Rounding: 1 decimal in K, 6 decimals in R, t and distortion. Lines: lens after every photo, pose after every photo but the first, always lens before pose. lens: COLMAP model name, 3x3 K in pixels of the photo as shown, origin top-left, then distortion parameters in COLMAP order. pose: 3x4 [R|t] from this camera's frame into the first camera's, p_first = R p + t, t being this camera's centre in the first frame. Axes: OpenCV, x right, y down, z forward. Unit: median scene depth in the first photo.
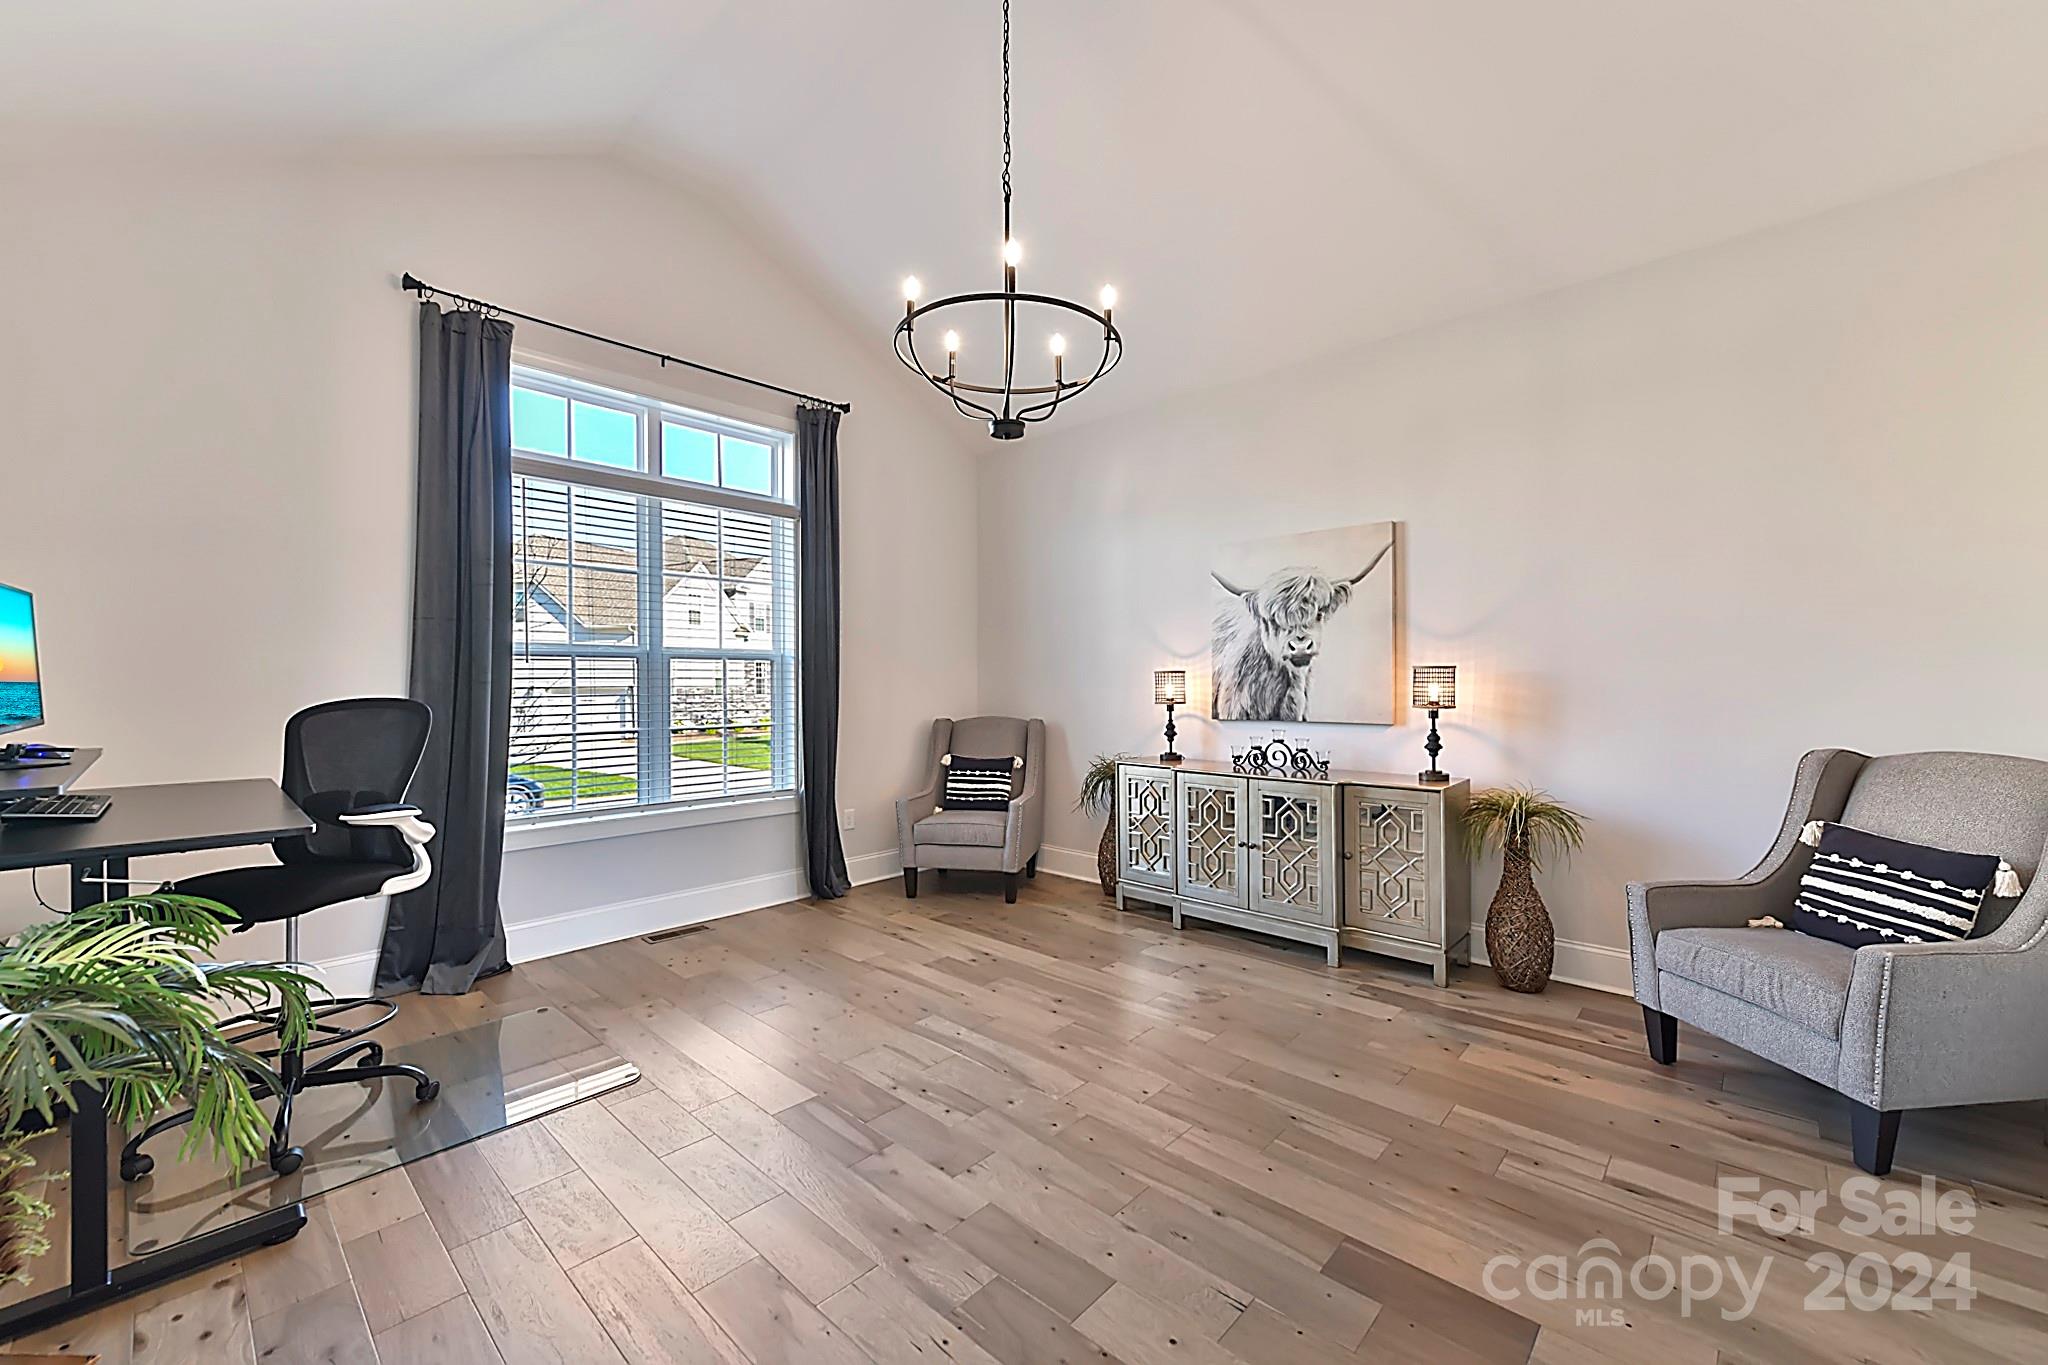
lens RADIAL K [[815.6, 0, 1027.0], [0, 815.6, 679.0], [0, 0, 1]] dist [0.003313, -0.001031]
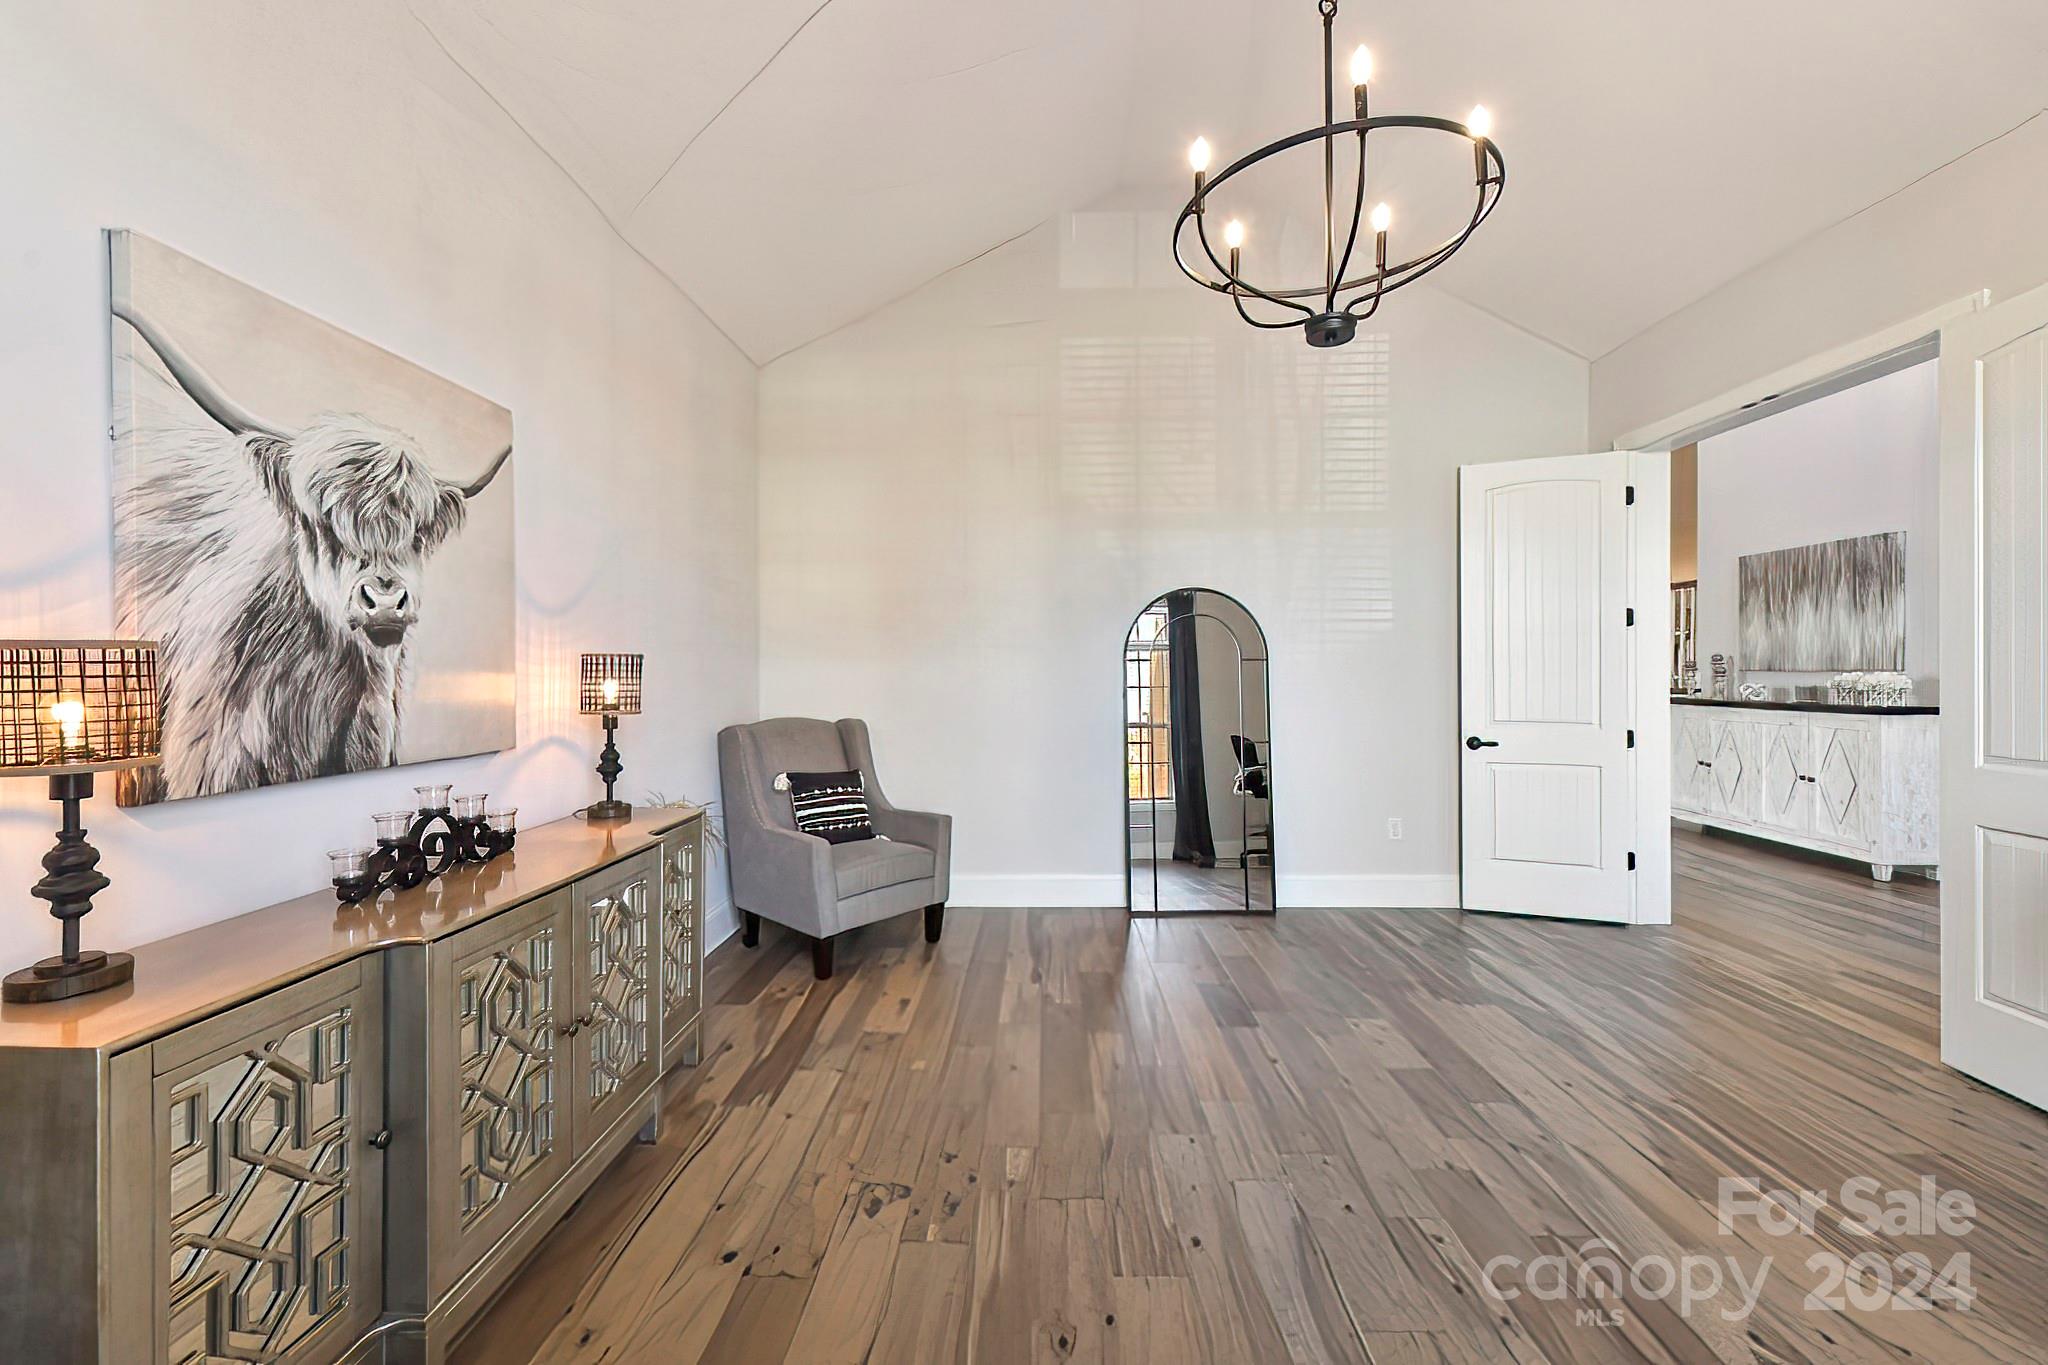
lens RADIAL K [[815.6, 0, 1028.6], [0, 815.6, 670.5], [0, 0, 1]] dist [0.003313, -0.001031]
pose [[-0.670006, 0.006223, 0.742330, -0.235188], [0.003782, 0.999981, -0.004969, 0.002161], [-0.742346, -0.000522, -0.670016, 1.031973]]
